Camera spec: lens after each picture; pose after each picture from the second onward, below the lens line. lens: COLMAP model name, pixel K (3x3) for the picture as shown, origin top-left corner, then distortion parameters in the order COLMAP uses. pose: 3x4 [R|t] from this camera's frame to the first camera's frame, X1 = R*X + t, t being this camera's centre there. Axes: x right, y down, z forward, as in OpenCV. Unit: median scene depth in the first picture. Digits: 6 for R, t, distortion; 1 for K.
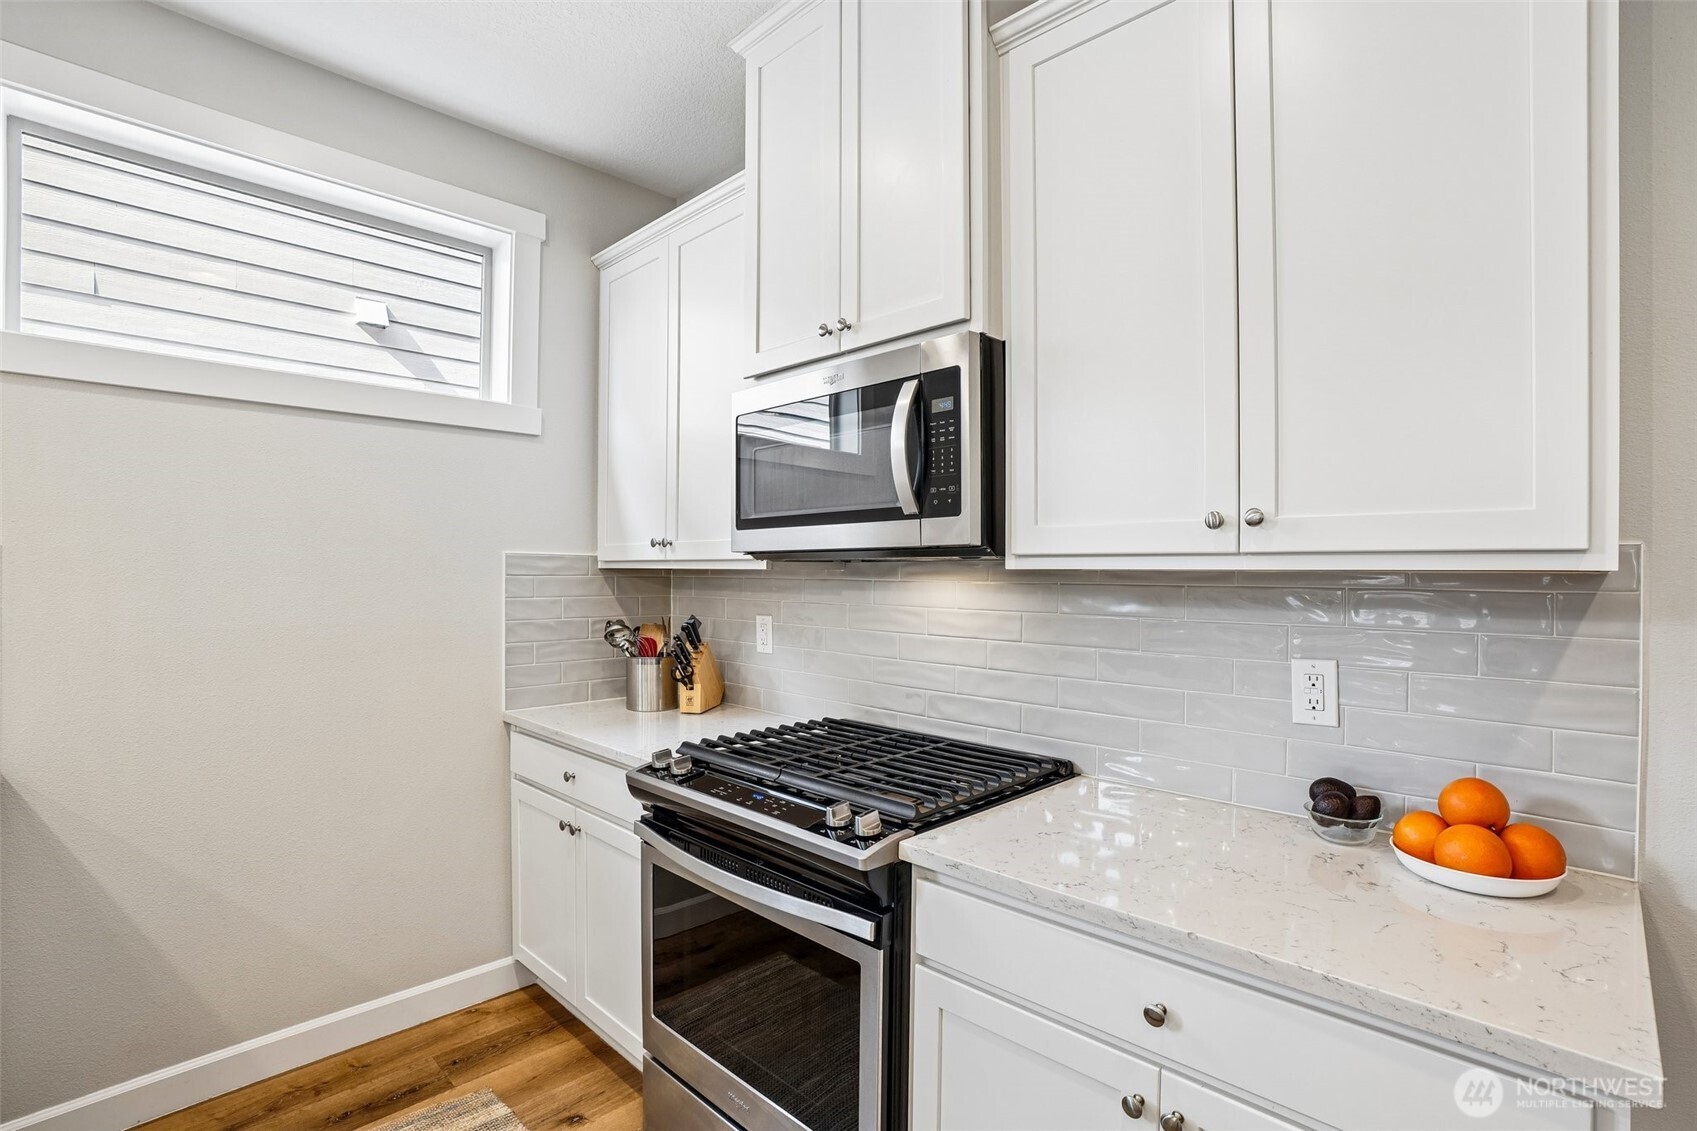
lens RADIAL K [[808.1, 0, 848.5], [0, 808.1, 565.5], [0, 0, 1]] dist [-0.086020, 0.037164]
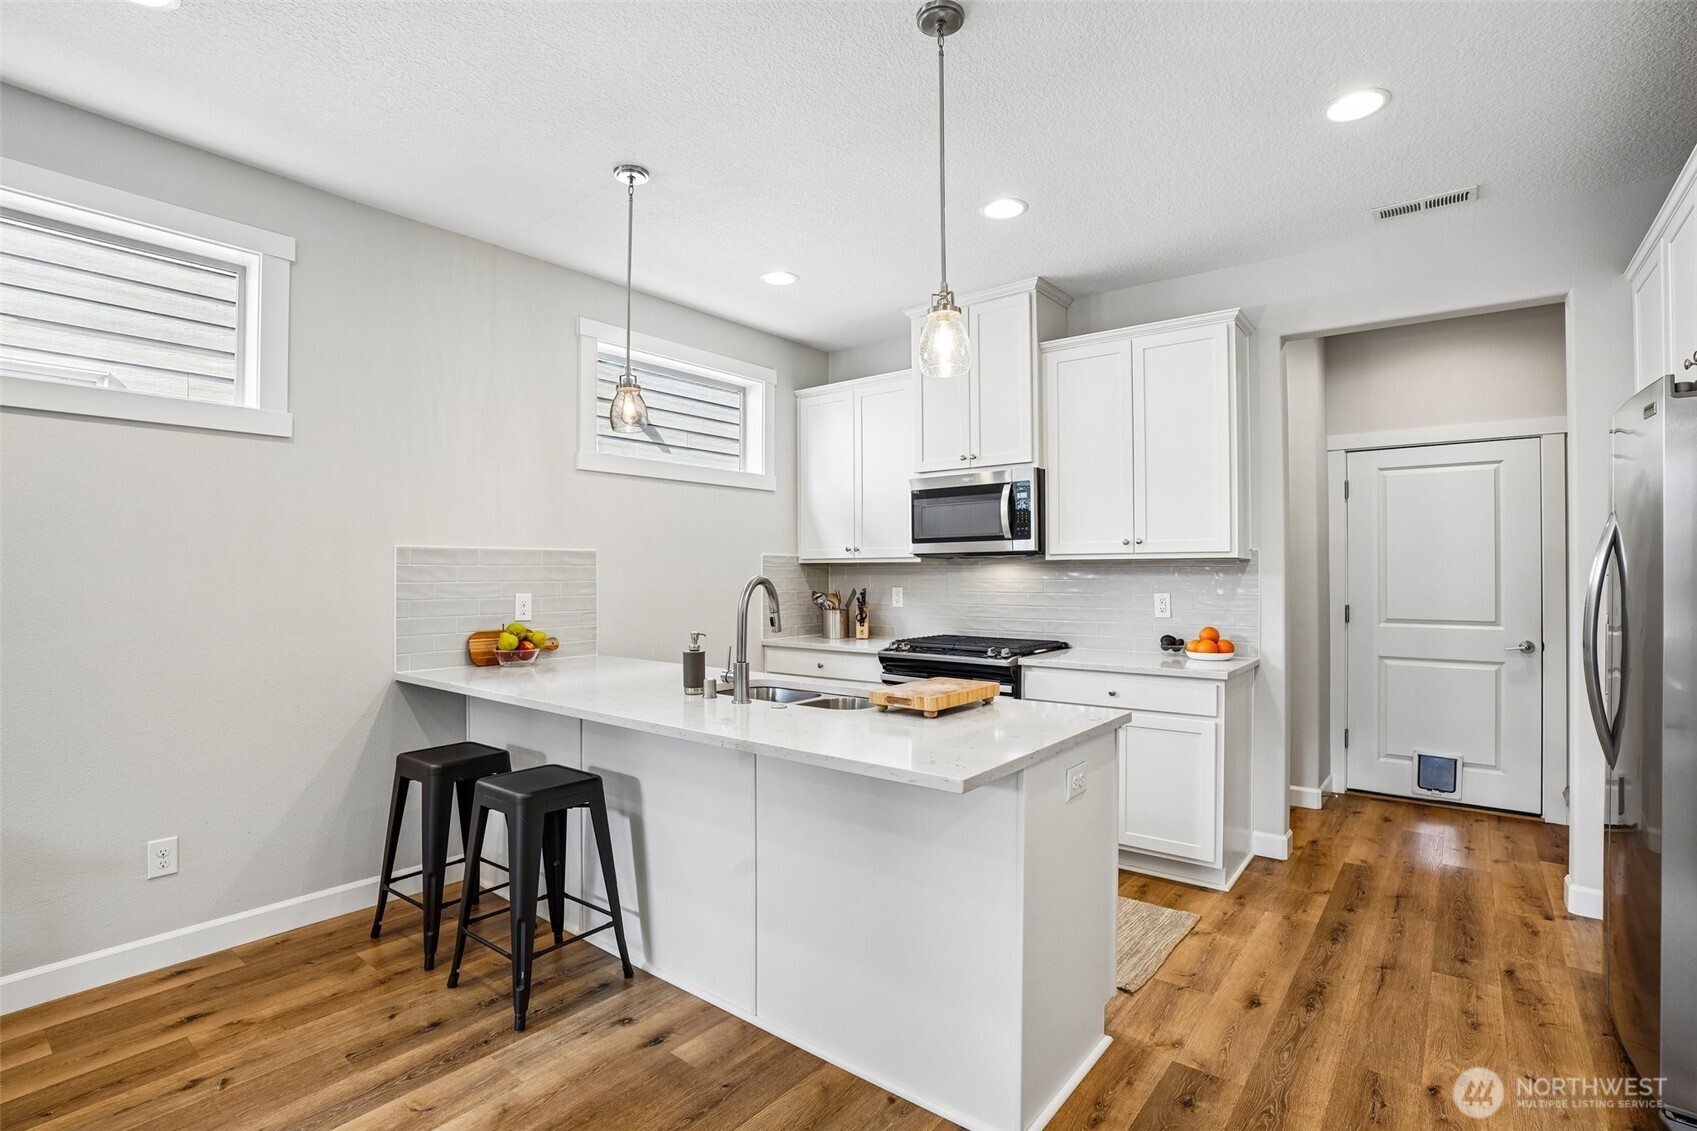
lens RADIAL K [[808.1, 0, 848.5], [0, 808.1, 565.5], [0, 0, 1]] dist [-0.086020, 0.037164]
pose [[0.994319, -0.005561, 0.106296, -0.674180], [0.005901, 0.999978, -0.002883, 0.024667], [-0.106278, 0.003494, 0.994330, -1.412512]]
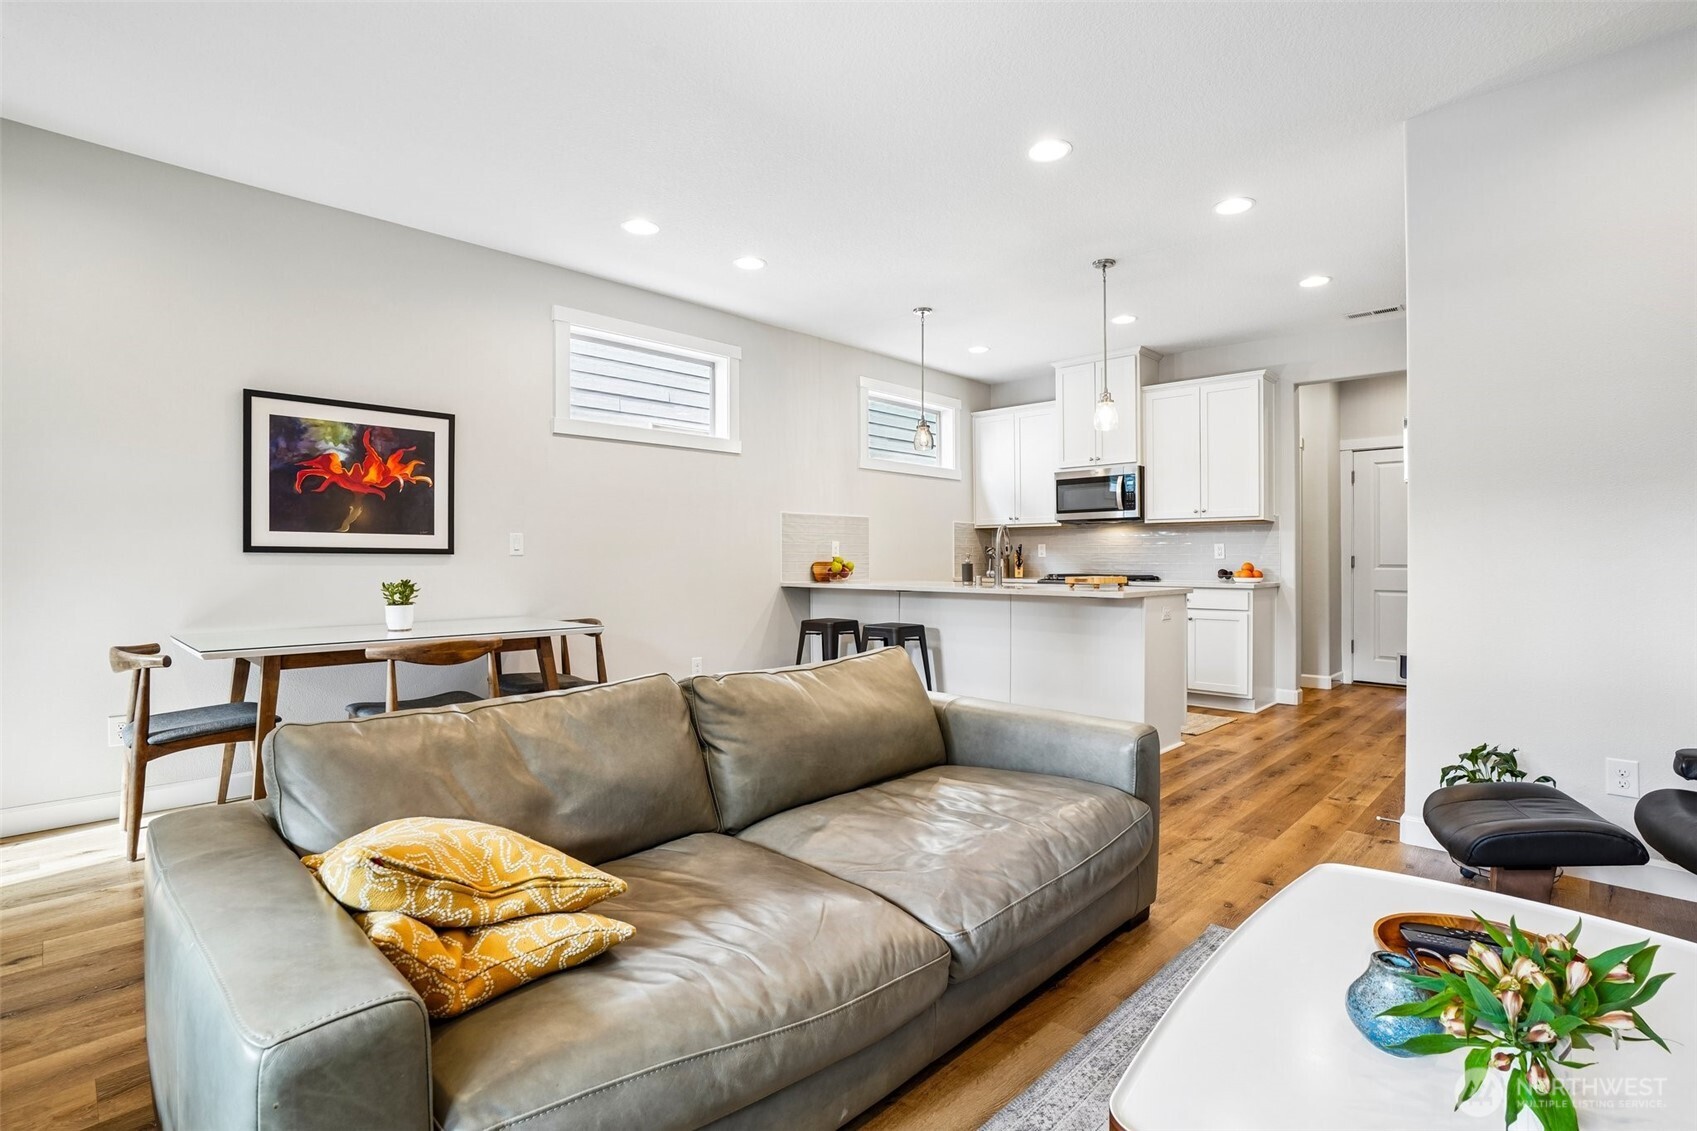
lens RADIAL K [[808.1, 0, 848.5], [0, 808.1, 565.5], [0, 0, 1]] dist [-0.086020, 0.037164]
pose [[0.999920, -0.005521, 0.011359, -1.312383], [0.005357, 0.999881, 0.014461, 0.148903], [-0.011437, -0.014399, 0.999831, -2.936605]]
